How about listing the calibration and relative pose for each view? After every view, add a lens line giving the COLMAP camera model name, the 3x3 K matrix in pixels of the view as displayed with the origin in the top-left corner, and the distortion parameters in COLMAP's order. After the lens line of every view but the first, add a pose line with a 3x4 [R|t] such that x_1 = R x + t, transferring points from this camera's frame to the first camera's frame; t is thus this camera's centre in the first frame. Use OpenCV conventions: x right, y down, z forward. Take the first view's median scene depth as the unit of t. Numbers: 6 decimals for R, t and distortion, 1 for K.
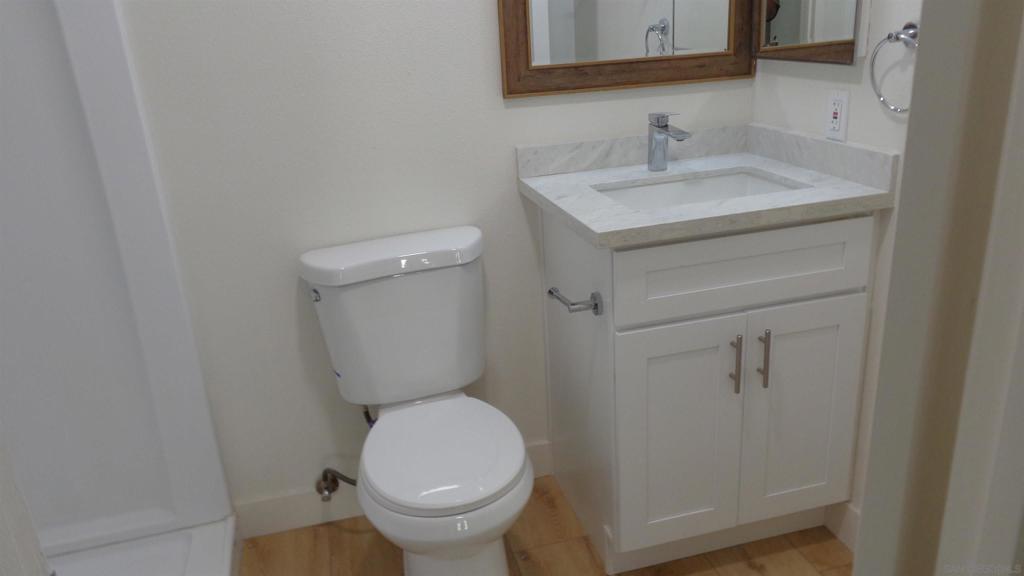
lens RADIAL K [[760.3, 0, 512.0], [0, 760.3, 264.0], [0, 0, 1]] dist [0.003203, 0.000115]
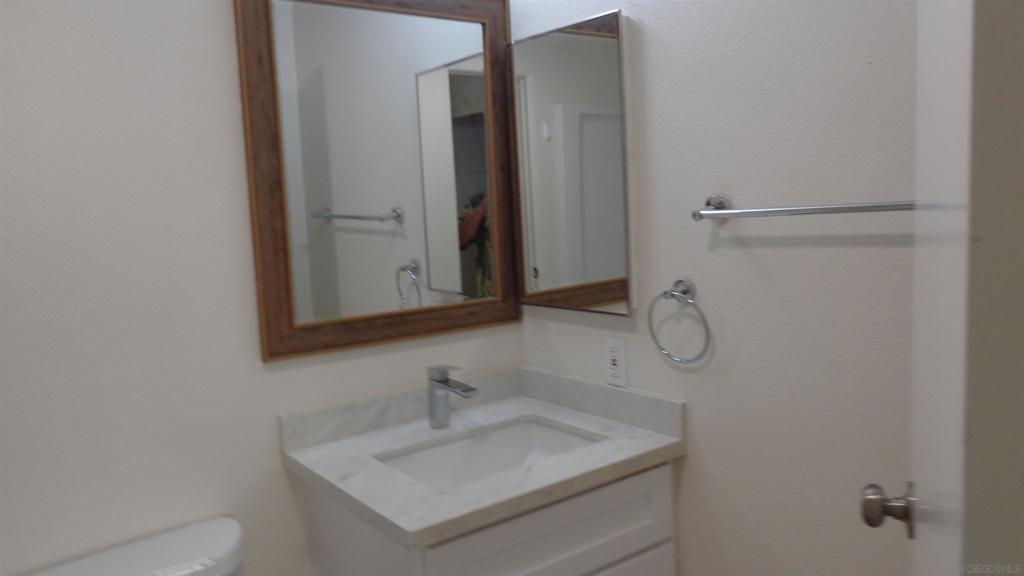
lens RADIAL K [[760.3, 0, 512.0], [0, 760.3, 264.0], [0, 0, 1]] dist [0.003203, 0.000115]
pose [[0.931307, -0.023044, 0.363506, -0.060604], [0.119440, 0.962134, -0.245014, -0.078837], [-0.344095, 0.271601, 0.898795, 0.087034]]
